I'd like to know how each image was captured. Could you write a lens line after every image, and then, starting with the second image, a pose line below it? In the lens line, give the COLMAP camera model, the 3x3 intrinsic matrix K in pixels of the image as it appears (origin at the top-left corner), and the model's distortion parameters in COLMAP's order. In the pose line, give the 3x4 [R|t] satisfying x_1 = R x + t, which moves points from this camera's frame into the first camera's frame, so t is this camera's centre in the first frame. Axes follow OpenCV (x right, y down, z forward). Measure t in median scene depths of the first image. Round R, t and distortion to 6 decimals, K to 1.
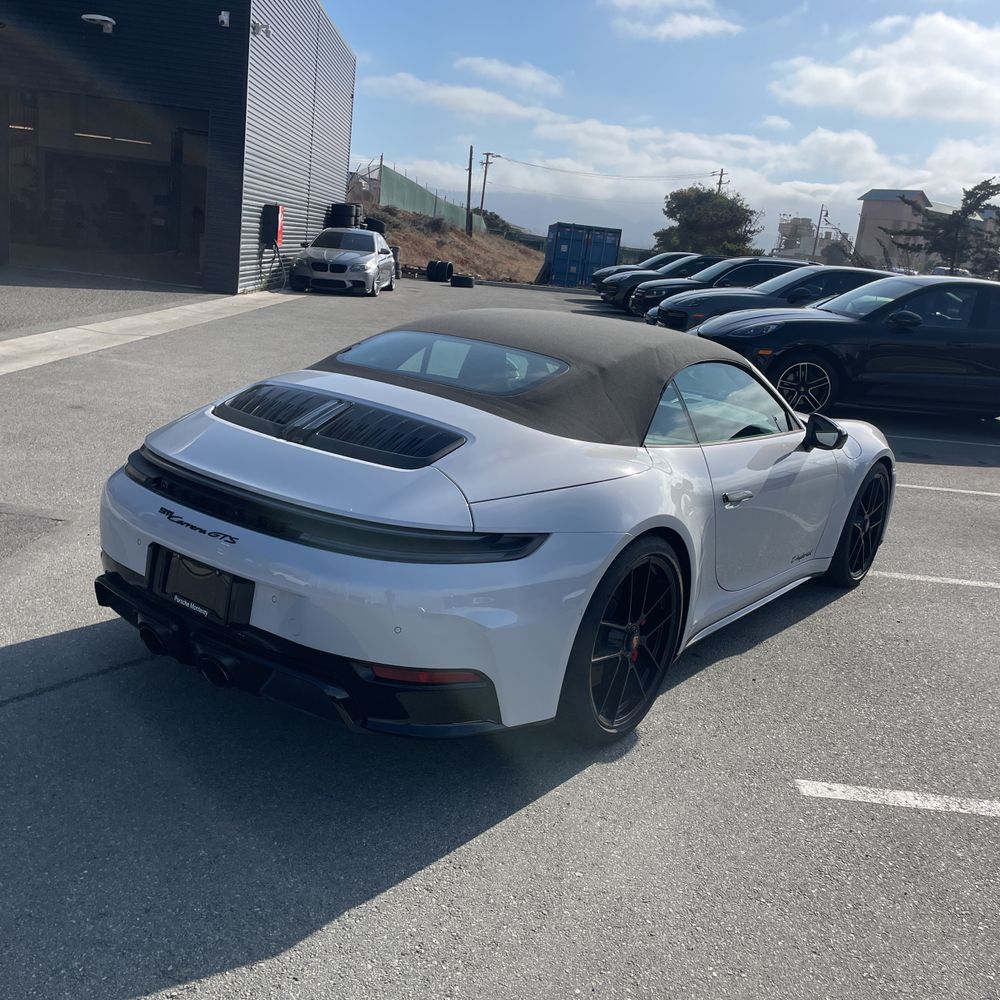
lens RADIAL K [[998.8, 0, 487.1], [0, 998.8, 482.4], [0, 0, 1]] dist [0.107668, -0.167418]
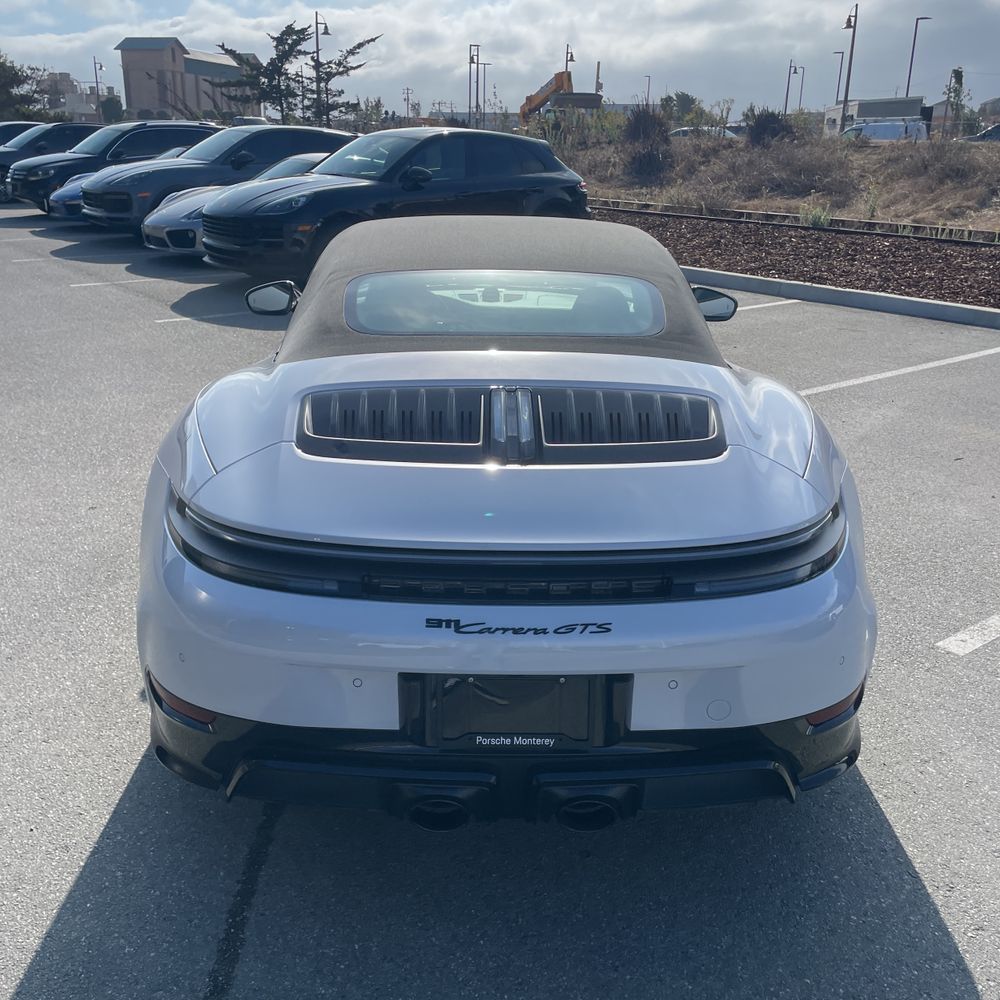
lens RADIAL K [[998.2, 0, 496.5], [0, 998.2, 493.8], [0, 0, 1]] dist [0.089206, -0.115301]
pose [[0.779584, -0.292088, 0.554016, -0.116614], [0.211526, 0.955404, 0.206059, -0.032476], [-0.589496, -0.043452, 0.806601, 0.089252]]
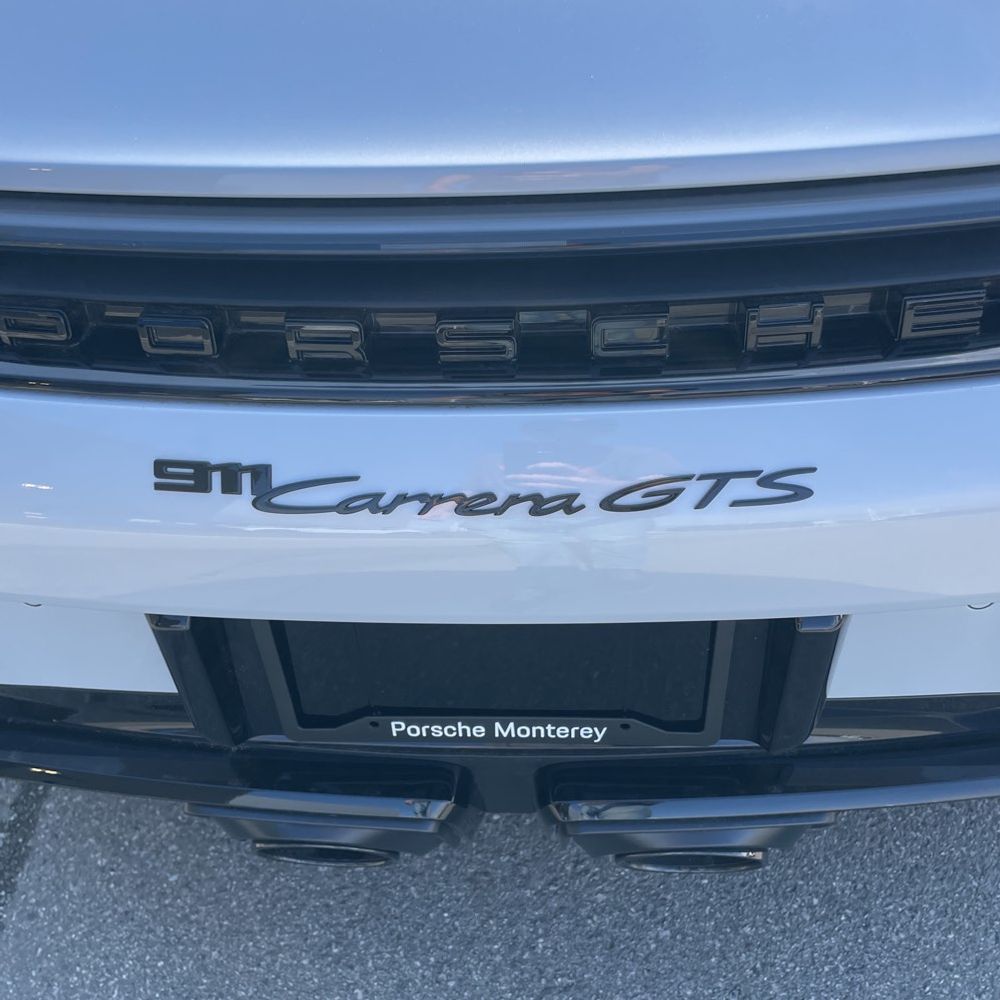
lens RADIAL K [[998.2, 0, 496.5], [0, 998.2, 493.8], [0, 0, 1]] dist [0.089206, -0.115301]
pose [[0.810408, -0.513162, 0.282671, -0.062181], [0.268489, 0.754140, 0.599321, -0.012019], [-0.520722, -0.409801, 0.748940, 0.157585]]
